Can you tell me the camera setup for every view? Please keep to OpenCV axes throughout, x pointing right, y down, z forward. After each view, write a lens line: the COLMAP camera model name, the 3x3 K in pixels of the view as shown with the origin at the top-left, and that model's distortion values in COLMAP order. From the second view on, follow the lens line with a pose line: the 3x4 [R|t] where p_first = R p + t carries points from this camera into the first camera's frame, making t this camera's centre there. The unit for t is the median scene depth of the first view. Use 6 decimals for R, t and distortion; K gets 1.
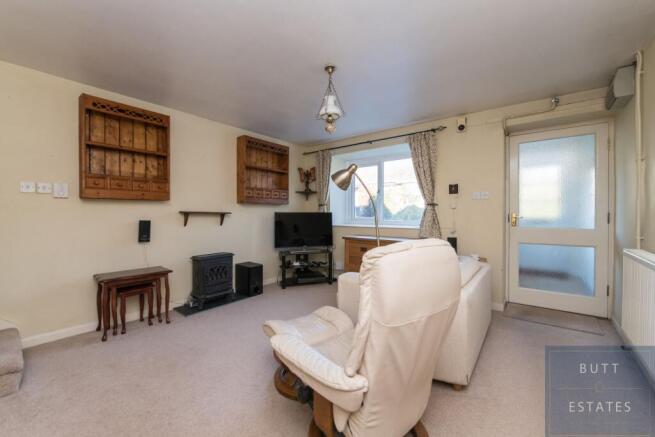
lens RADIAL K [[258.7, 0, 329.6], [0, 258.7, 215.8], [0, 0, 1]] dist [-0.011827, -0.000198]
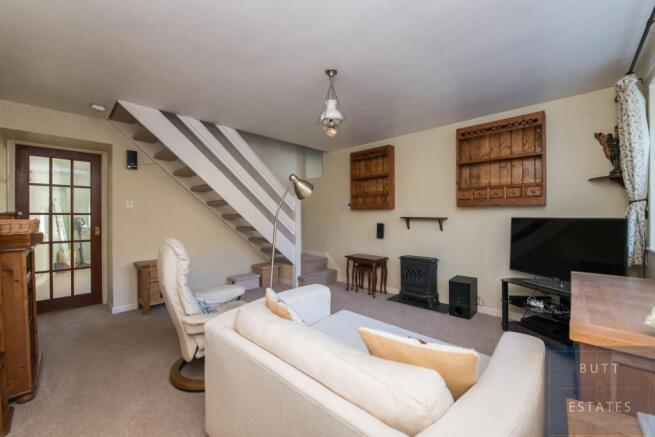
lens RADIAL K [[258.7, 0, 329.0], [0, 258.7, 216.9], [0, 0, 1]] dist [-0.011827, -0.000198]
pose [[-0.092137, -0.004449, -0.995736, 0.592536], [-0.019066, 0.999815, -0.002703, -0.005479], [0.995564, 0.018736, -0.092205, 0.677437]]
